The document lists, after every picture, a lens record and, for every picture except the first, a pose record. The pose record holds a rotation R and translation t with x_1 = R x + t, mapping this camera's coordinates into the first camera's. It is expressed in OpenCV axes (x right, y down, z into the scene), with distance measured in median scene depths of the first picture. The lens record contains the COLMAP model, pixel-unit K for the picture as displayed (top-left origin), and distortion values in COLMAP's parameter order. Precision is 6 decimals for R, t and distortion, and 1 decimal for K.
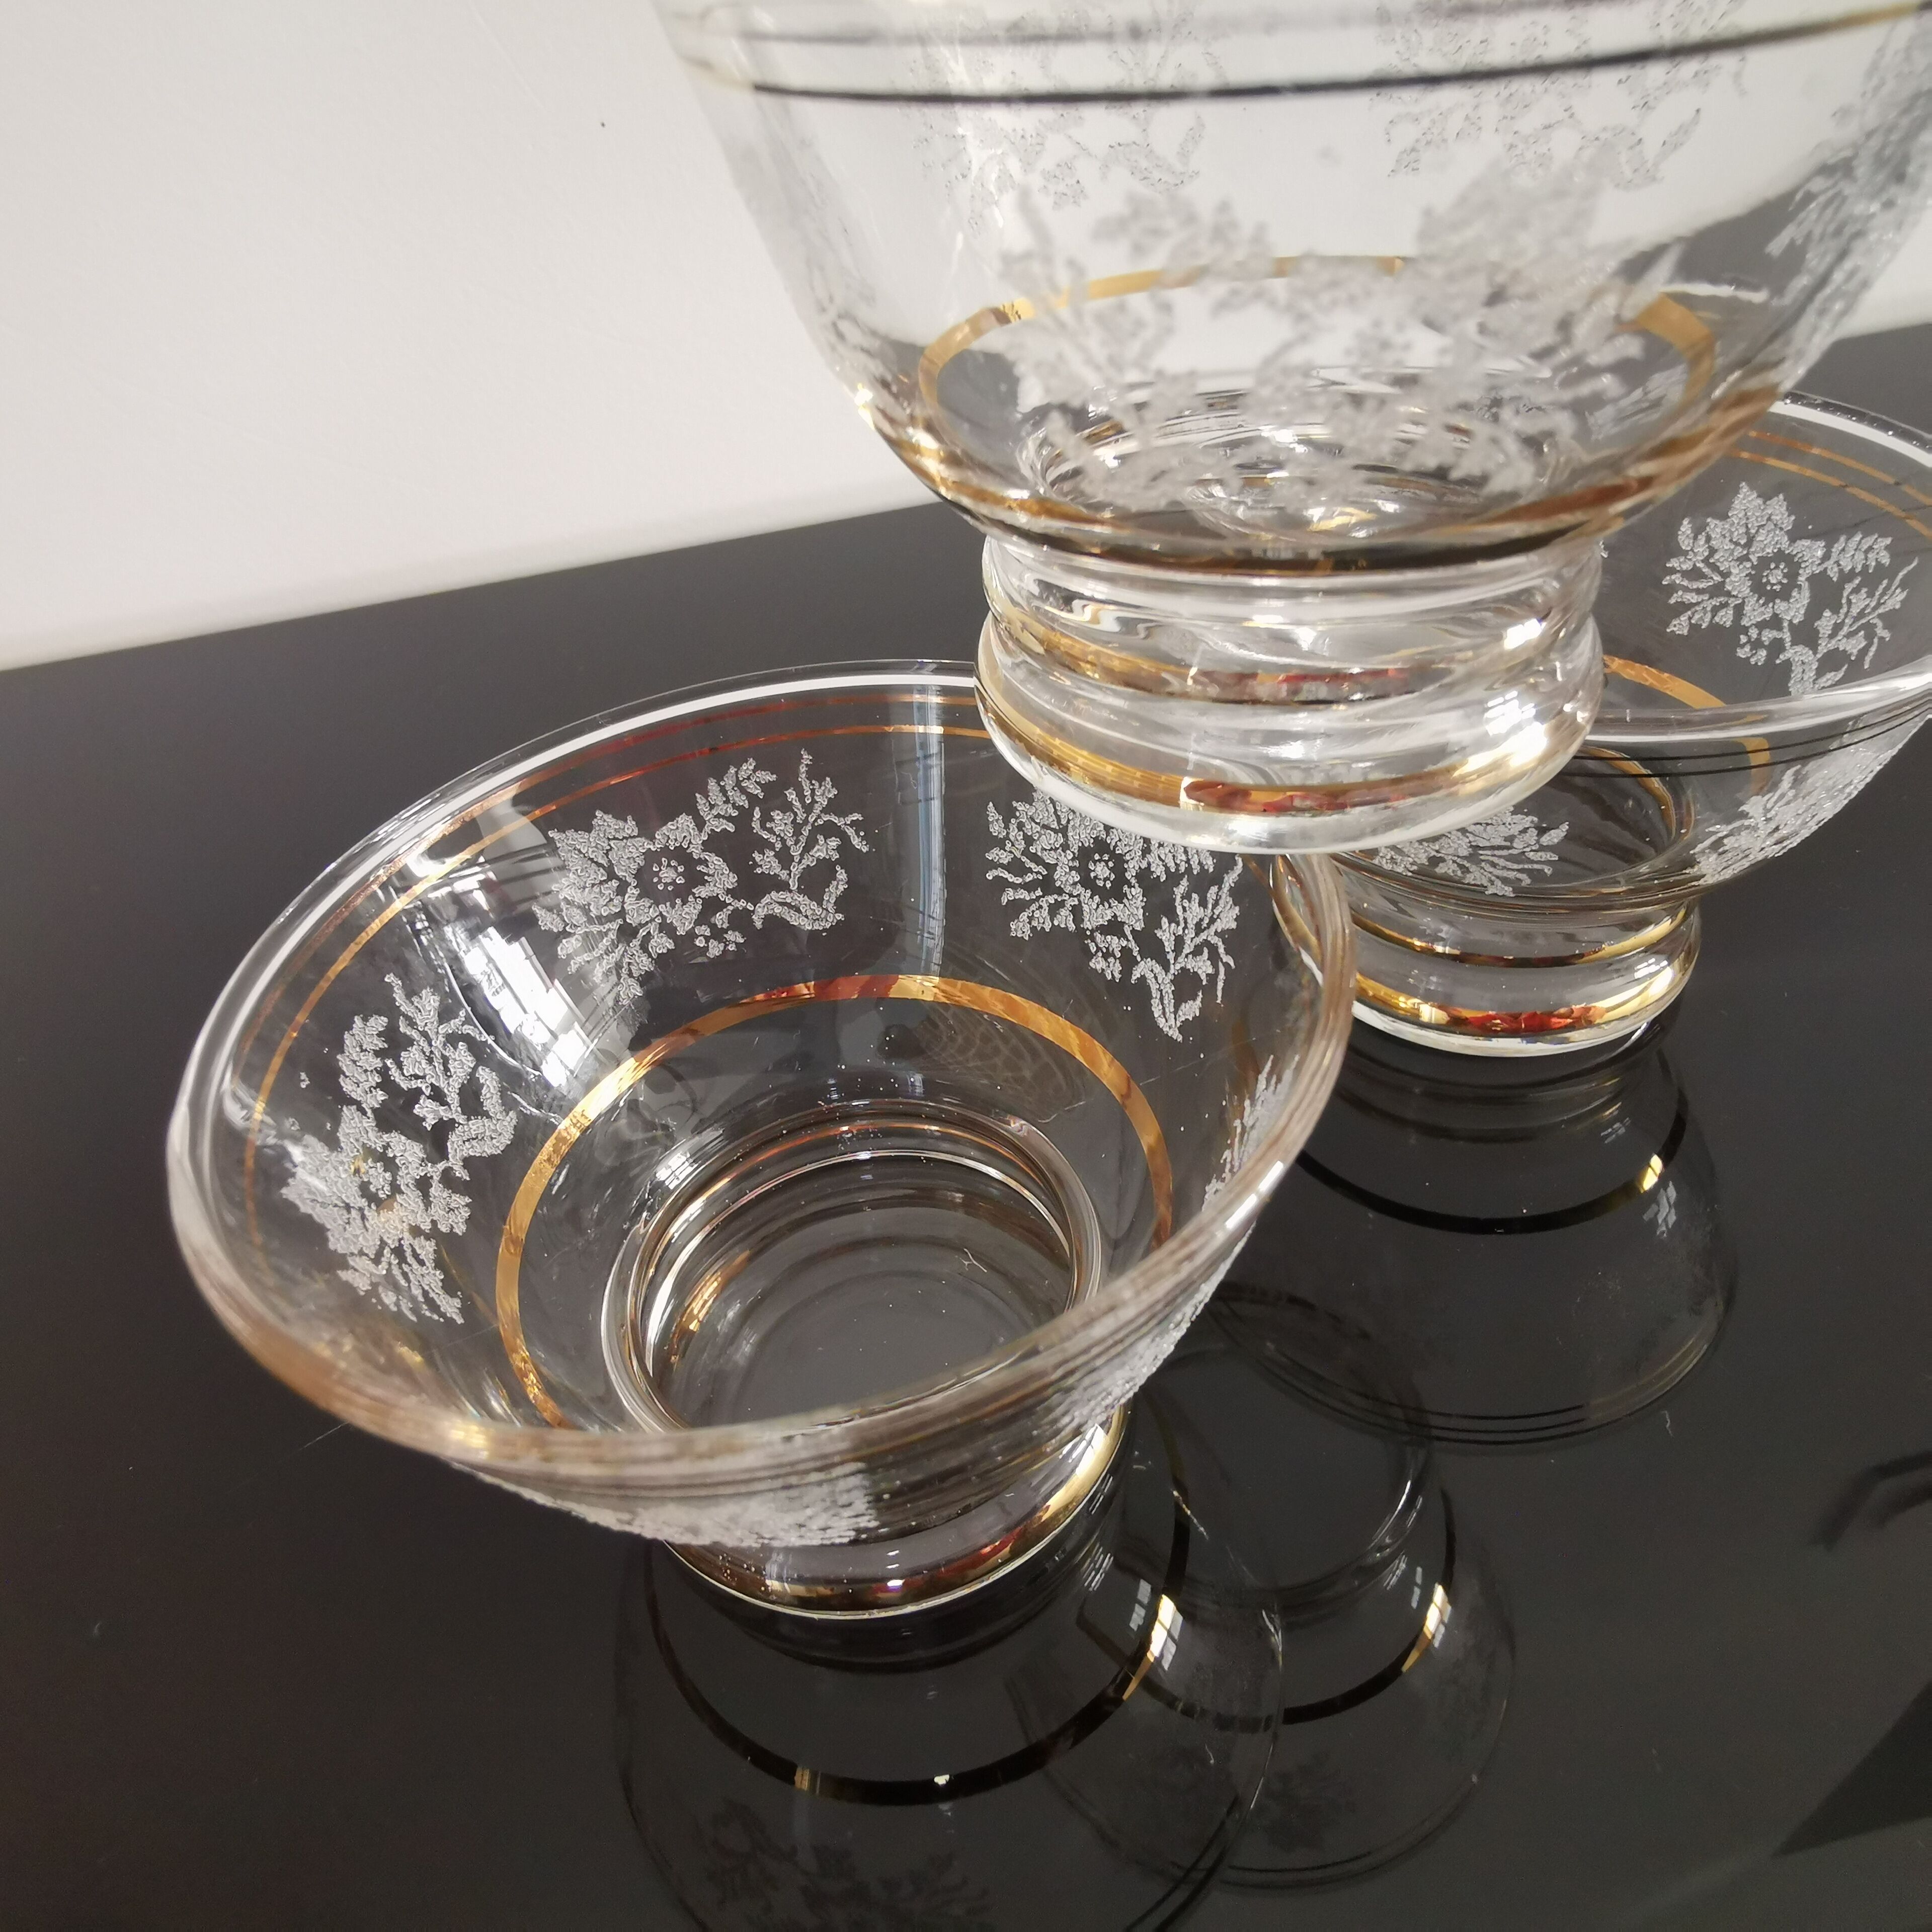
lens RADIAL K [[1355.6, 0, 963.4], [0, 1355.6, 957.4], [0, 0, 1]] dist [0.020749, -0.020235]
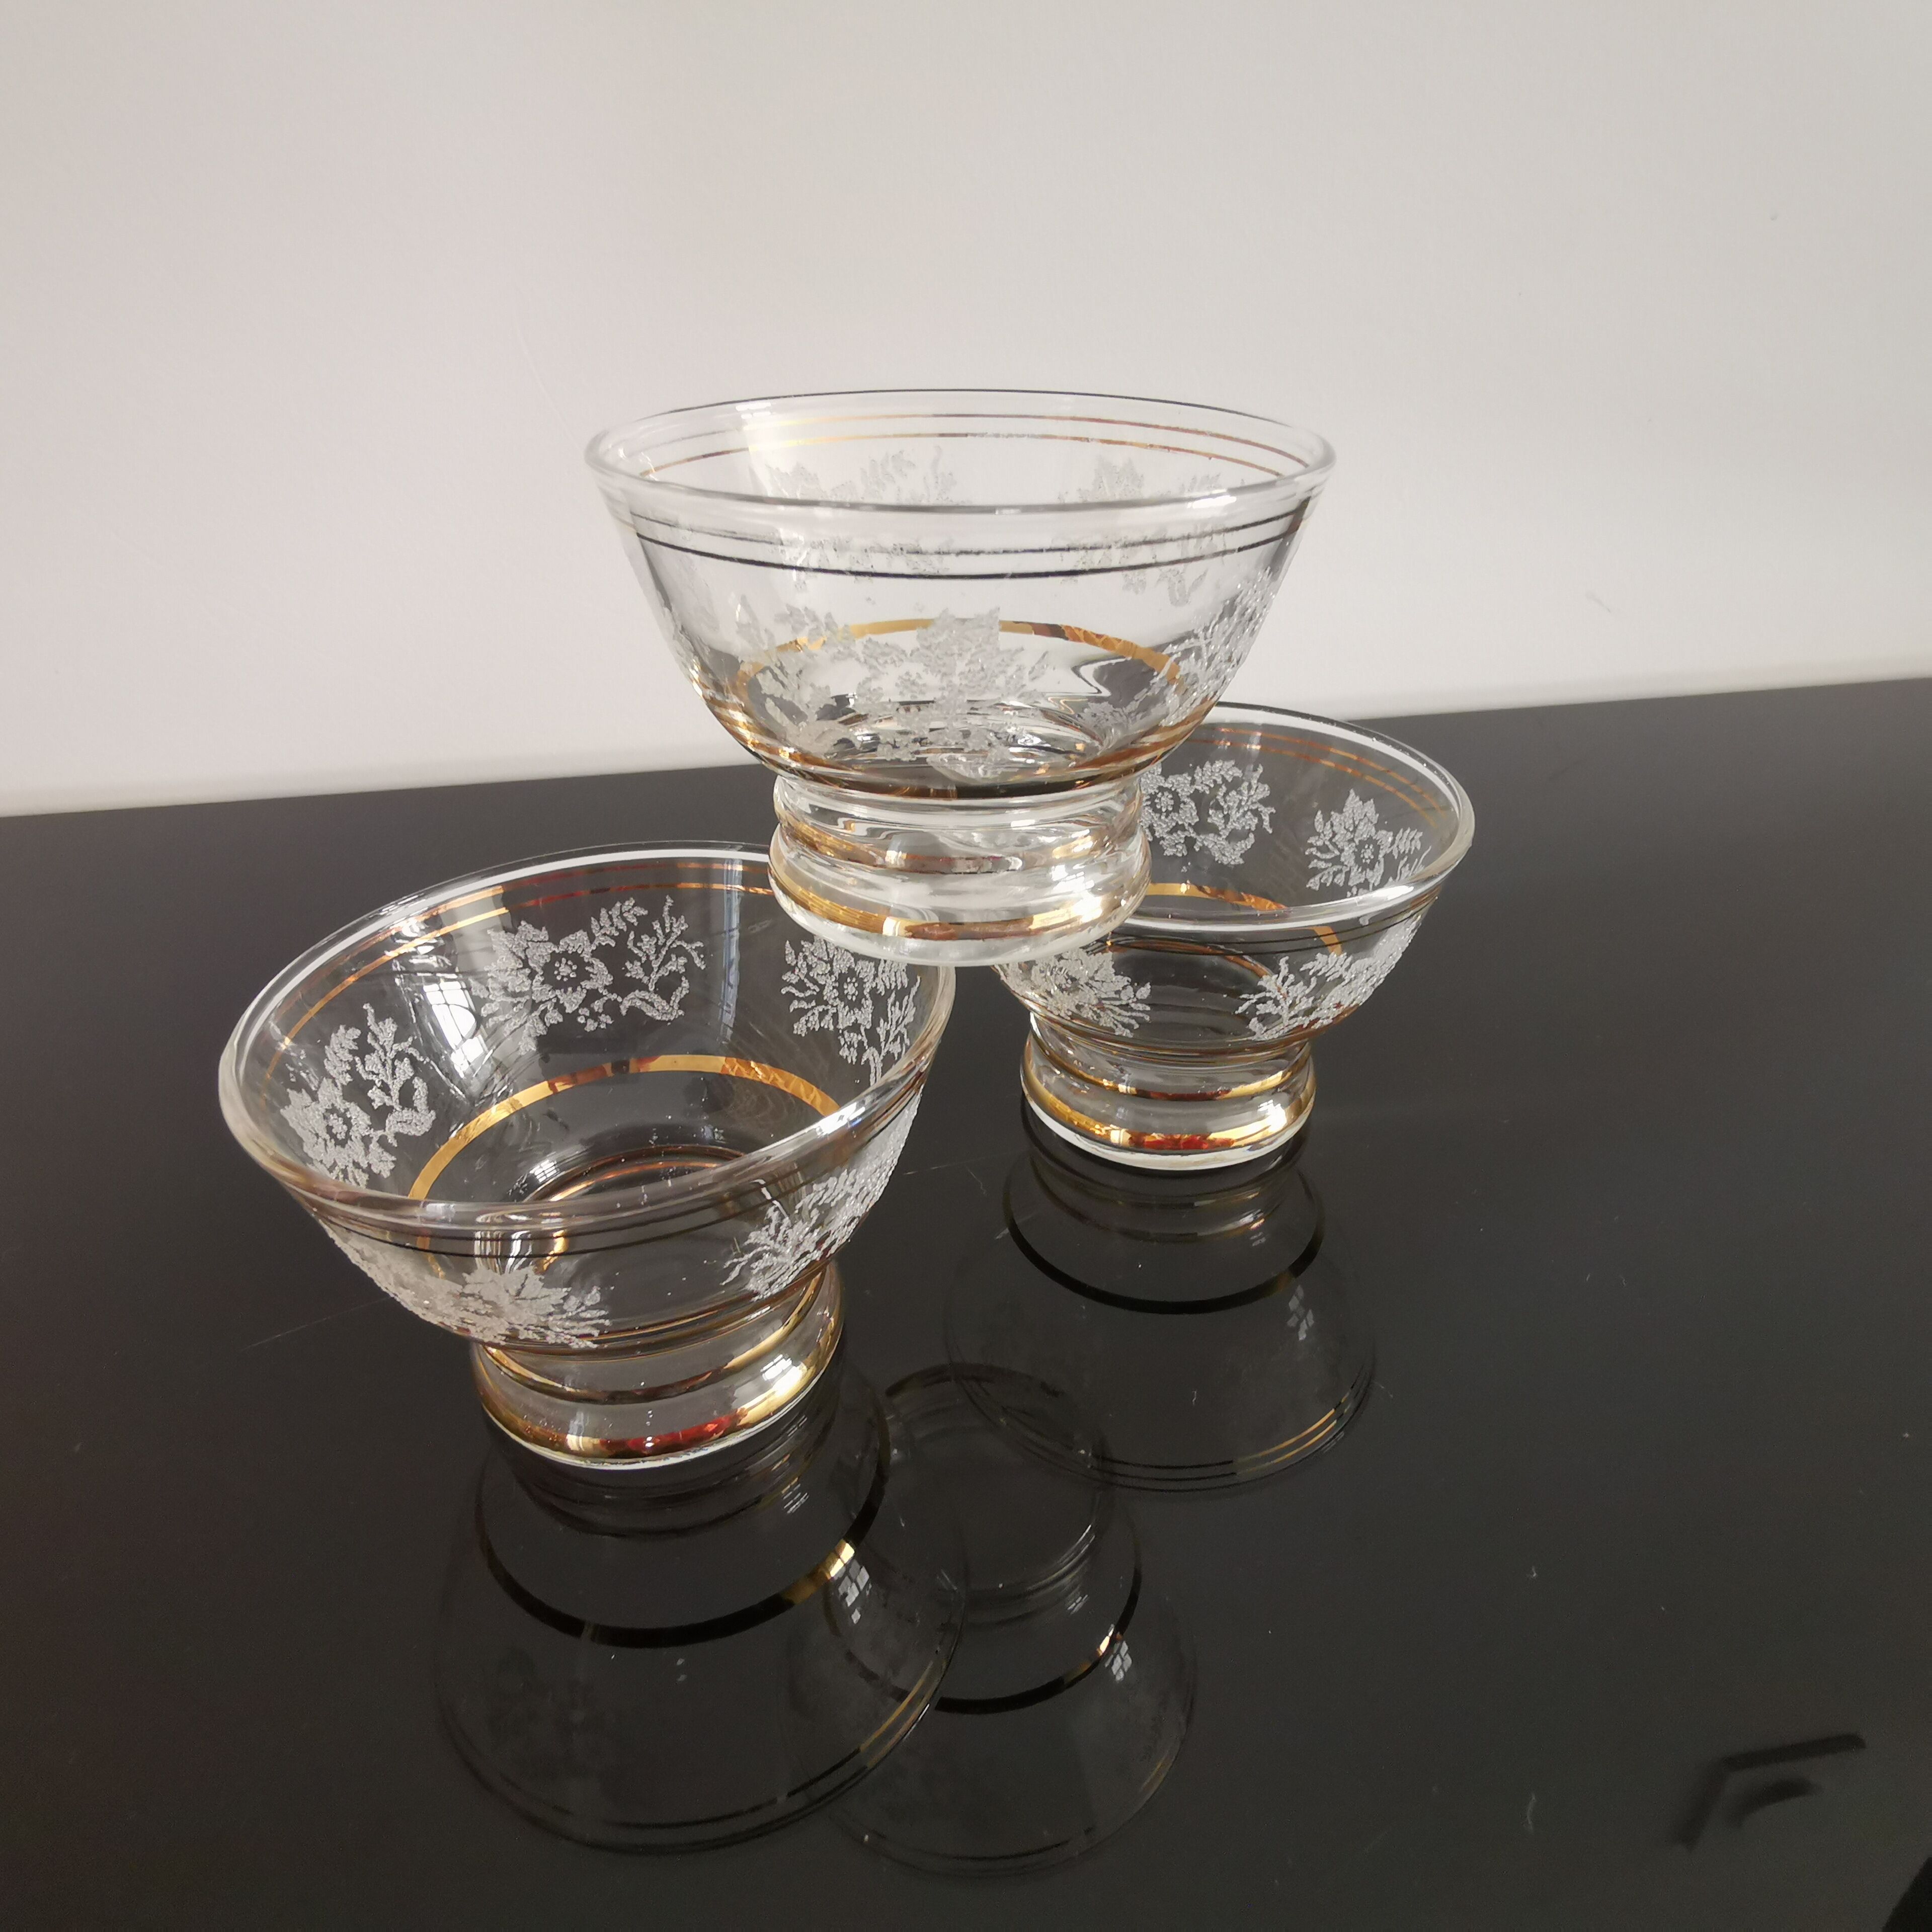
lens RADIAL K [[1355.6, 0, 963.9], [0, 1355.6, 979.6], [0, 0, 1]] dist [0.020749, -0.020235]
pose [[0.995607, 0.093154, 0.009414, 0.204916], [-0.090234, 0.981475, -0.169012, 0.163059], [-0.024984, 0.167420, 0.985569, -0.471622]]
